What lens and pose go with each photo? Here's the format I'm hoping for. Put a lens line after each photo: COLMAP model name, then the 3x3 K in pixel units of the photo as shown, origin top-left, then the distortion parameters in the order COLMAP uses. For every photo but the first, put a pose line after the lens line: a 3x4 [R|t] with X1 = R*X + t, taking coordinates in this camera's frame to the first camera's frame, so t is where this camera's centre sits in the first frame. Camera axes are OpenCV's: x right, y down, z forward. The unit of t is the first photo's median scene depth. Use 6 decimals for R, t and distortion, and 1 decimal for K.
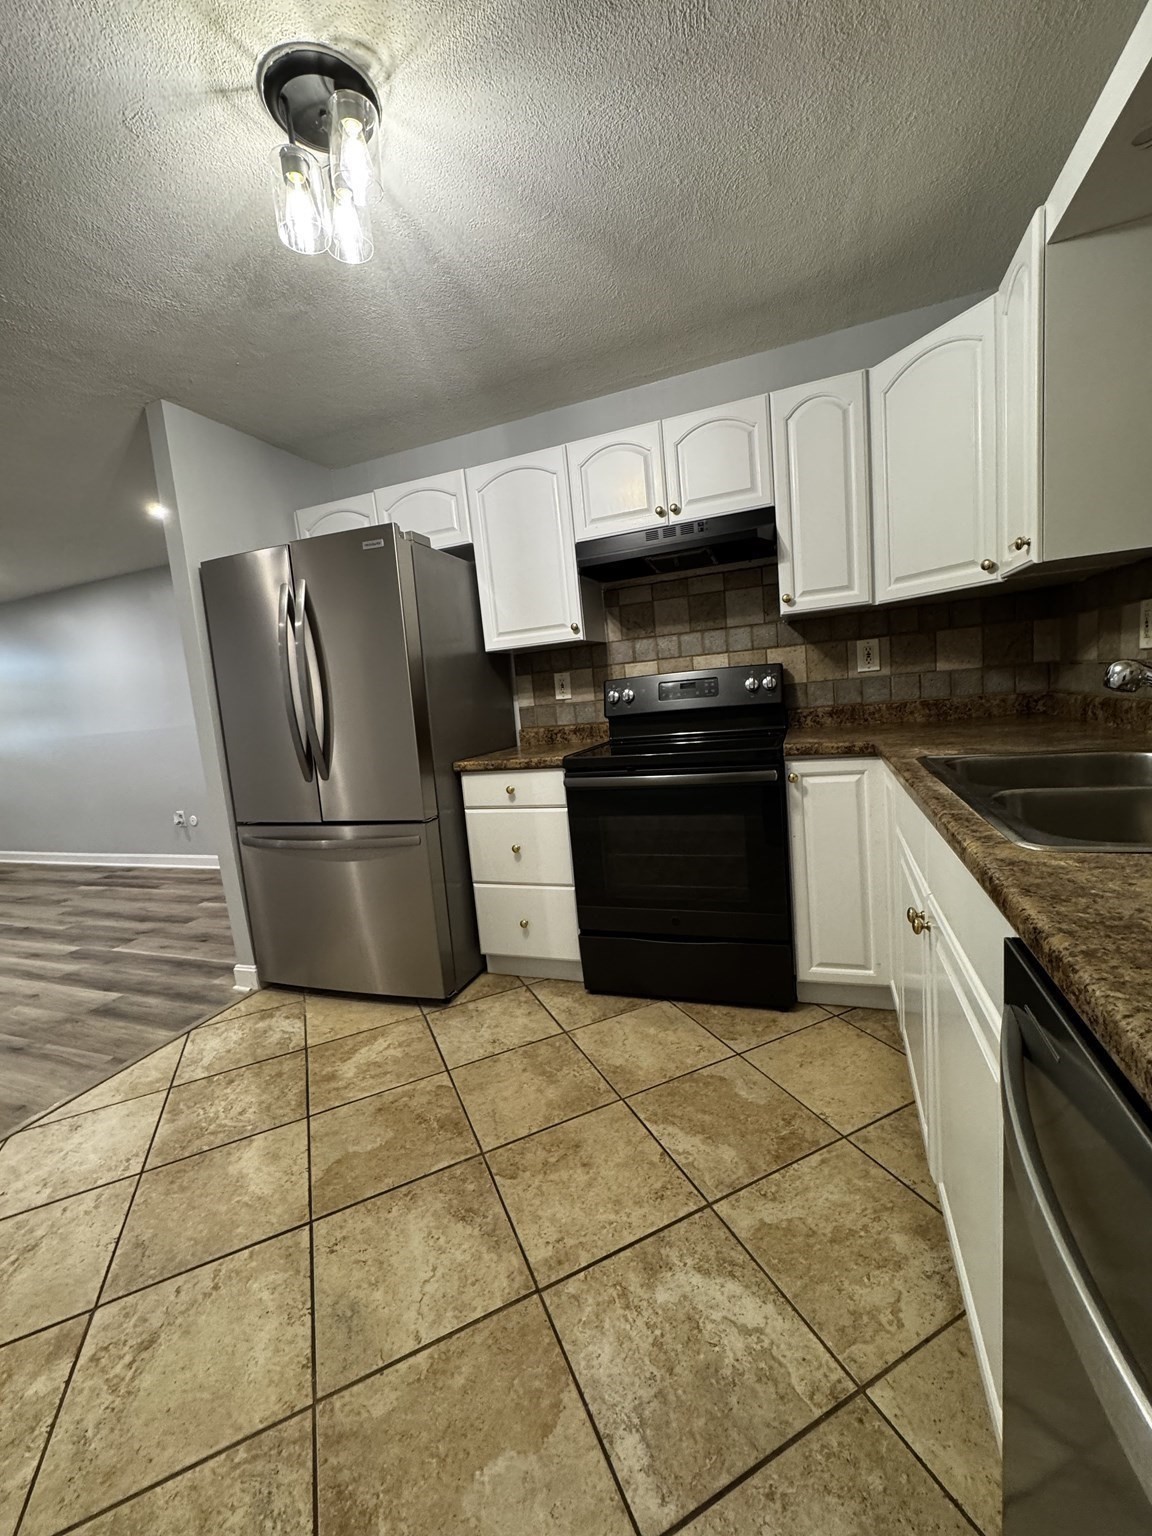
lens RADIAL K [[615.8, 0, 573.9], [0, 615.8, 761.4], [0, 0, 1]] dist [0.000252, 0.000280]
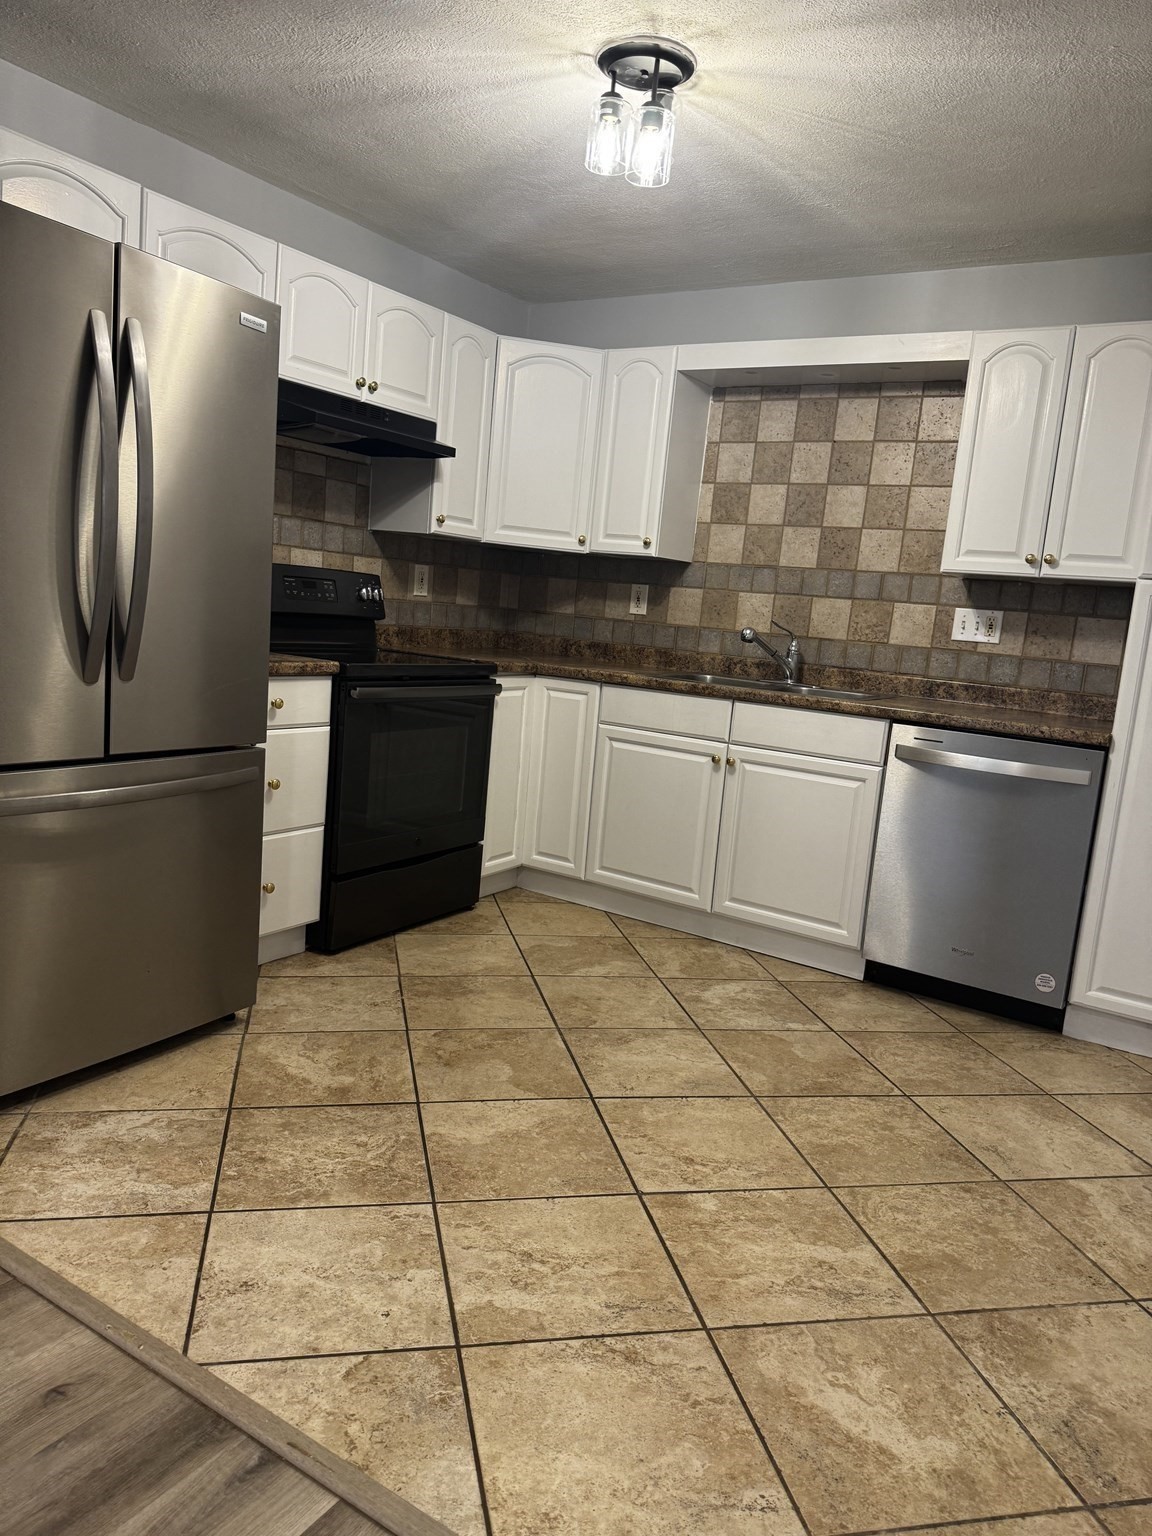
lens RADIAL K [[1089.4, 0, 576.5], [0, 1089.4, 767.8], [0, 0, 1]] dist [0.068881, -0.071942]
pose [[0.188201, -0.039687, 0.981328, -1.432243], [0.008540, 0.999212, 0.038772, 0.082084], [-0.982093, 0.001083, 0.188391, 0.442190]]
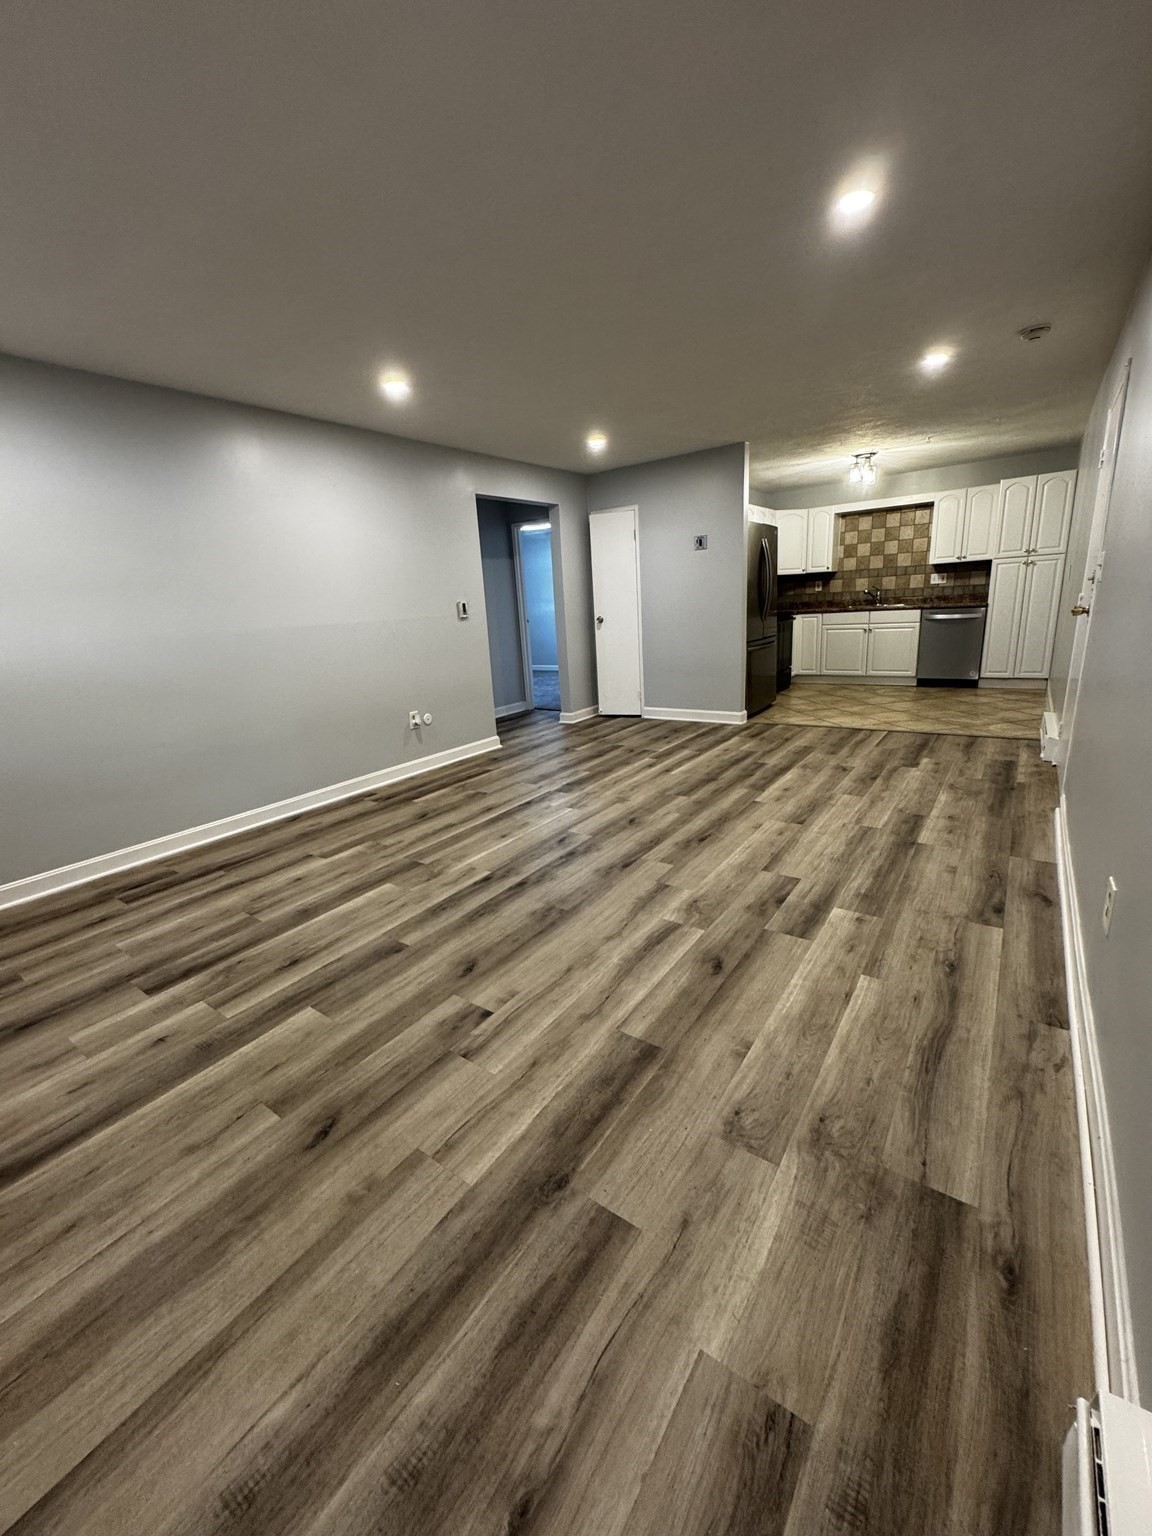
lens RADIAL K [[615.8, 0, 576.1], [0, 615.8, 768.7], [0, 0, 1]] dist [0.000252, 0.000280]
pose [[0.255242, -0.179345, 0.950098, -3.390178], [0.151019, 0.977981, 0.144037, 0.155981], [-0.955010, 0.106719, 0.276707, 1.197456]]
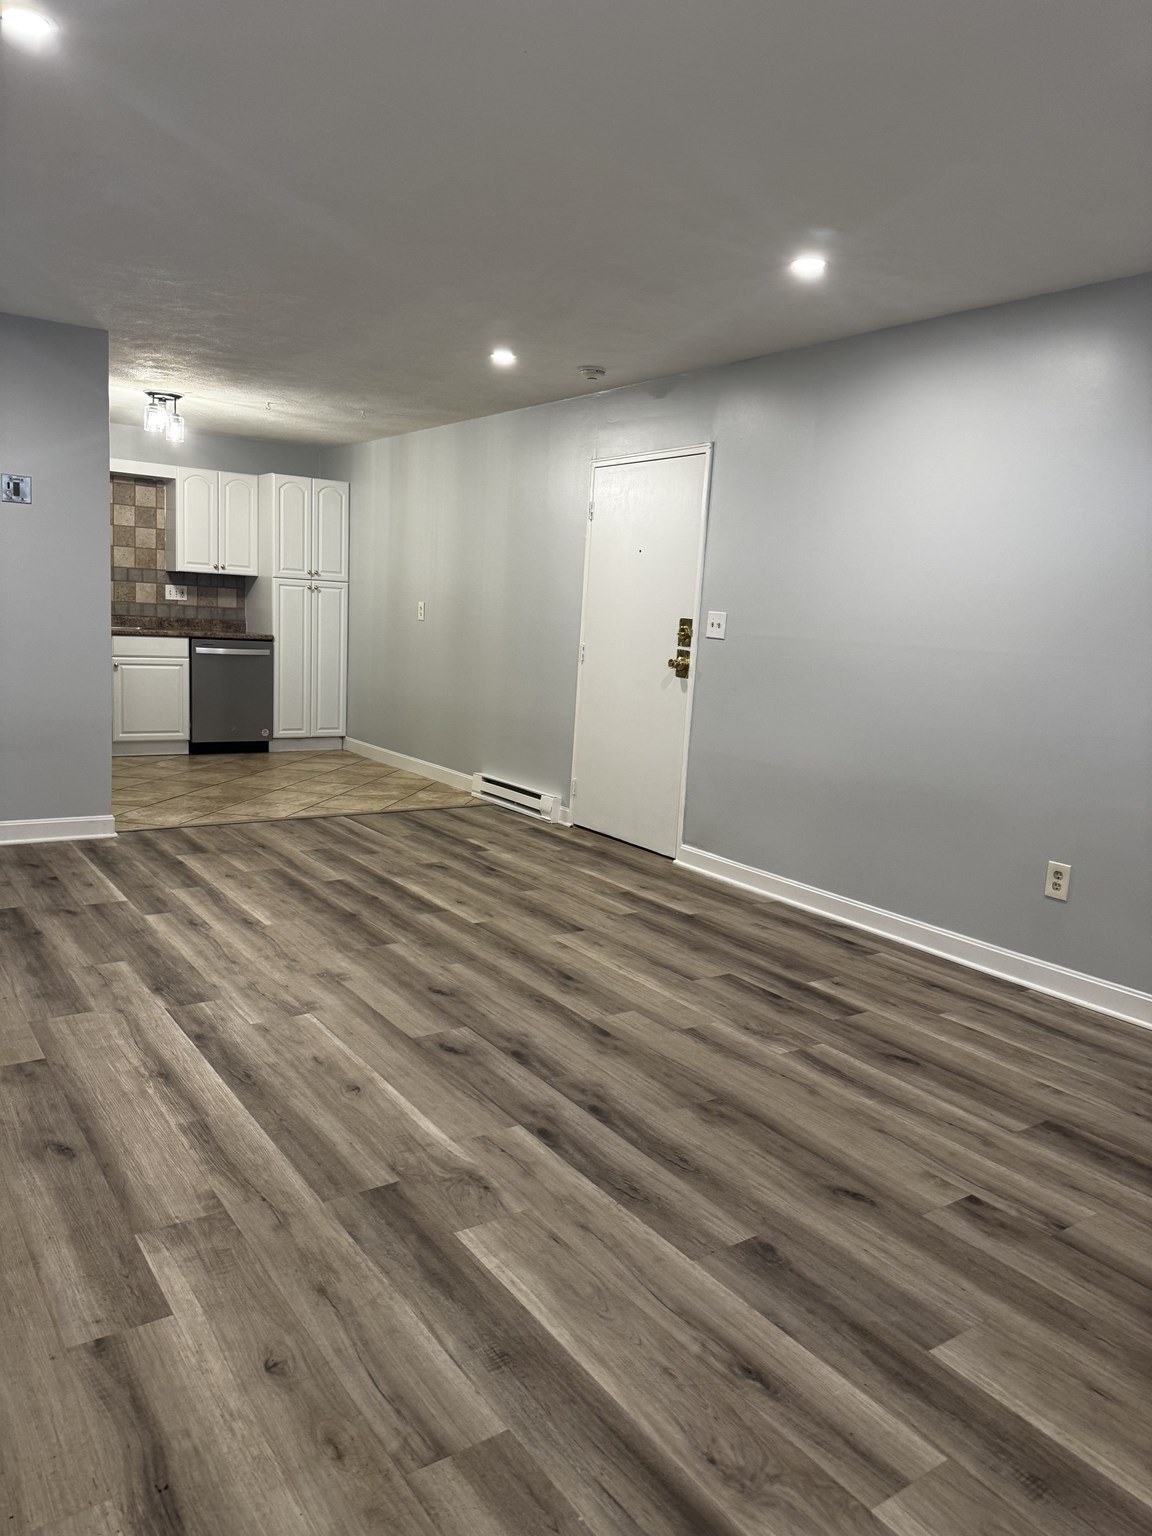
lens RADIAL K [[1089.4, 0, 574.1], [0, 1089.4, 763.8], [0, 0, 1]] dist [0.068881, -0.071942]
pose [[-0.829366, -0.029936, 0.557904, -2.930007], [0.089812, 0.978434, 0.186013, -0.077295], [-0.551440, 0.204379, -0.808791, 2.644426]]
